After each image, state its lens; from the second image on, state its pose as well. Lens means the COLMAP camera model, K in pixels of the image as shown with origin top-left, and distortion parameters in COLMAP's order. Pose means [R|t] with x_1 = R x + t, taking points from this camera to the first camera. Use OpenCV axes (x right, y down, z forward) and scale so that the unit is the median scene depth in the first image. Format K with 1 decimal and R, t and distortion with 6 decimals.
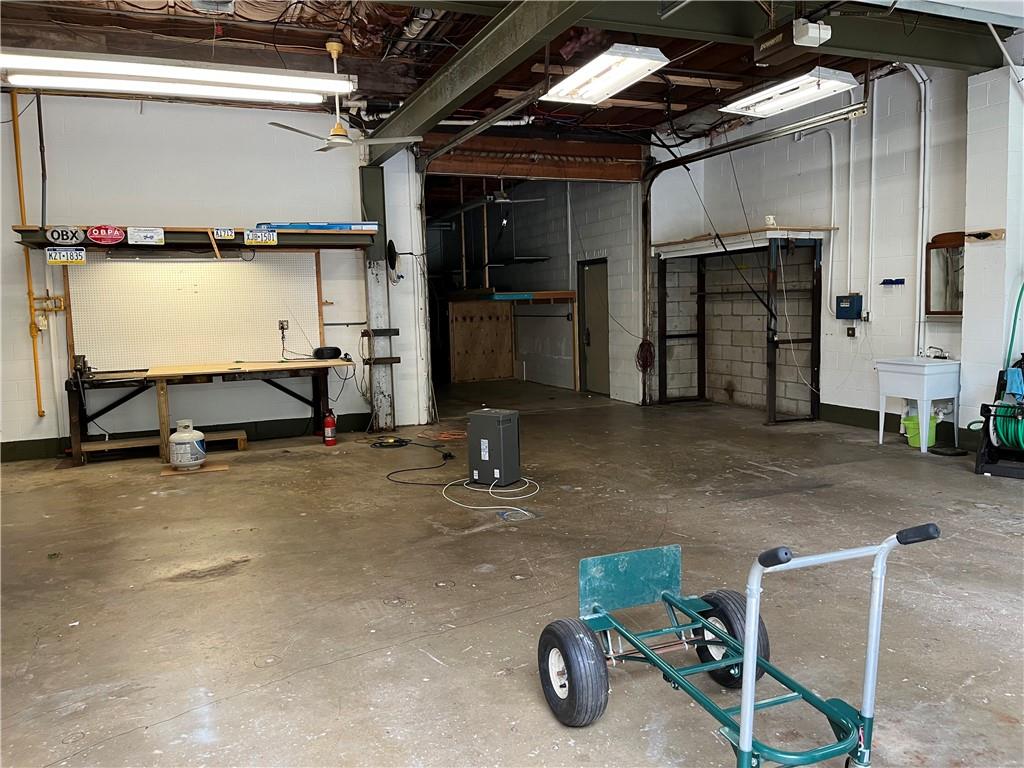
lens RADIAL K [[779.6, 0, 512.0], [0, 779.6, 384.0], [0, 0, 1]] dist [0.070051, -0.127490]
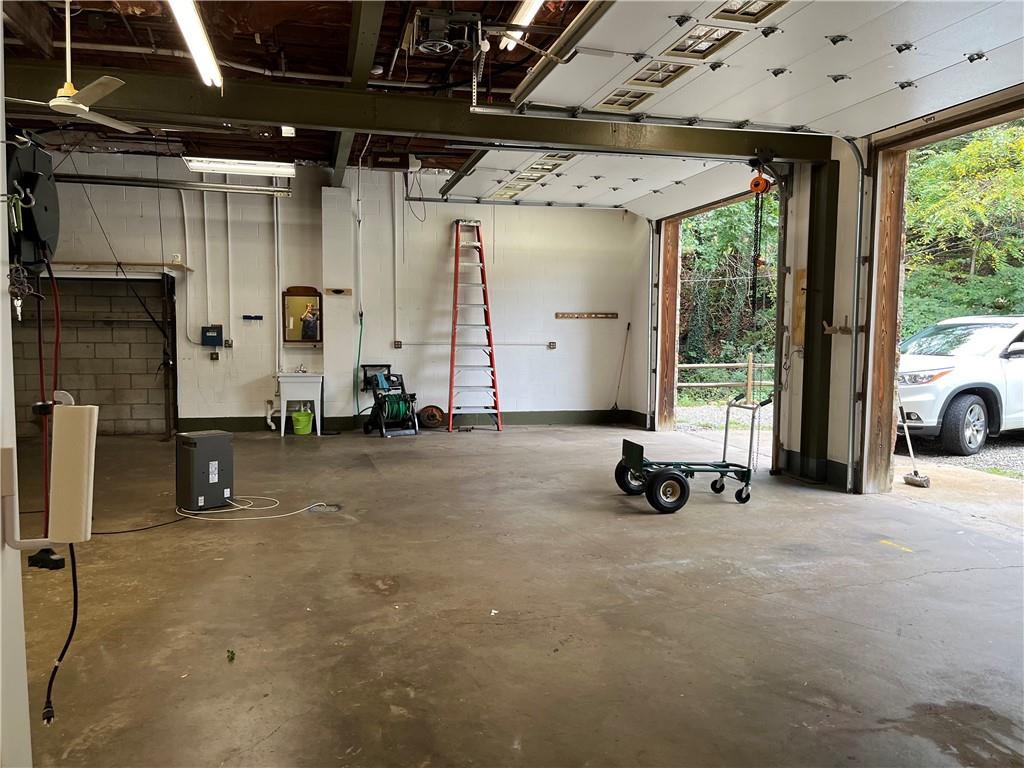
lens RADIAL K [[784.5, 0, 510.4], [0, 784.5, 390.1], [0, 0, 1]] dist [0.066692, -0.087917]
pose [[0.138904, -0.049748, 0.989056, -0.906873], [0.092639, 0.995011, 0.037037, -0.019653], [-0.985963, 0.086480, 0.142819, 0.450593]]
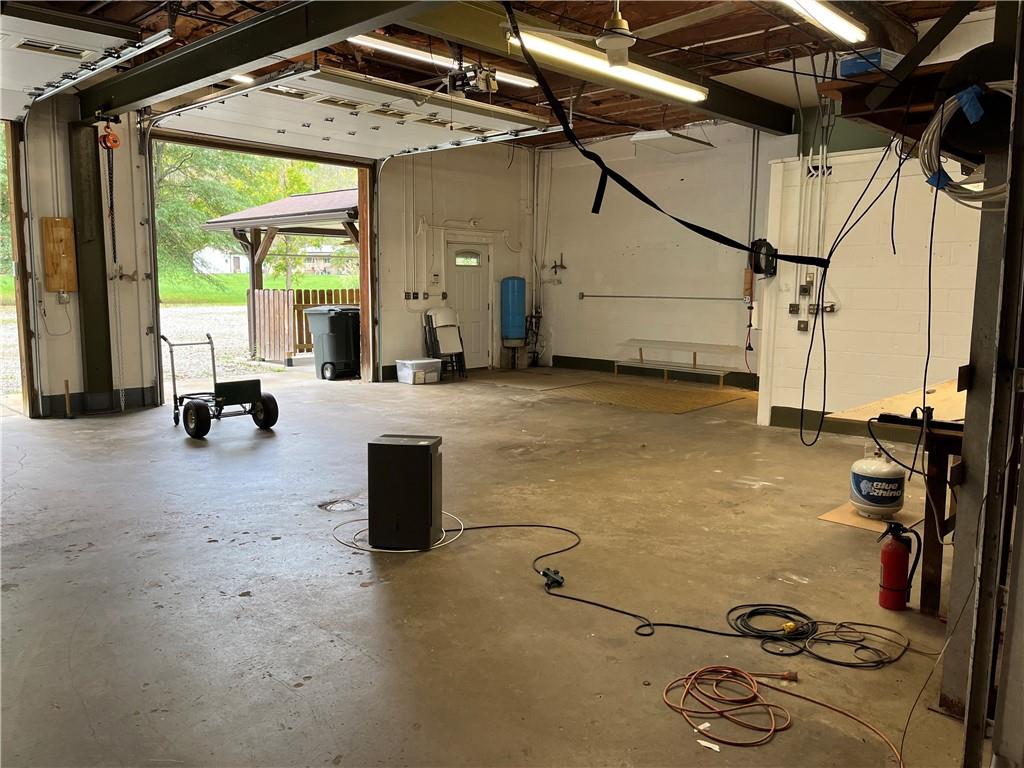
lens RADIAL K [[784.5, 0, 510.4], [0, 784.5, 390.1], [0, 0, 1]] dist [0.066692, -0.087917]
pose [[-0.912826, 0.077317, -0.400962, 0.167277], [-0.028004, 0.967747, 0.250363, -0.180410], [0.407387, 0.239766, -0.881220, 1.575246]]
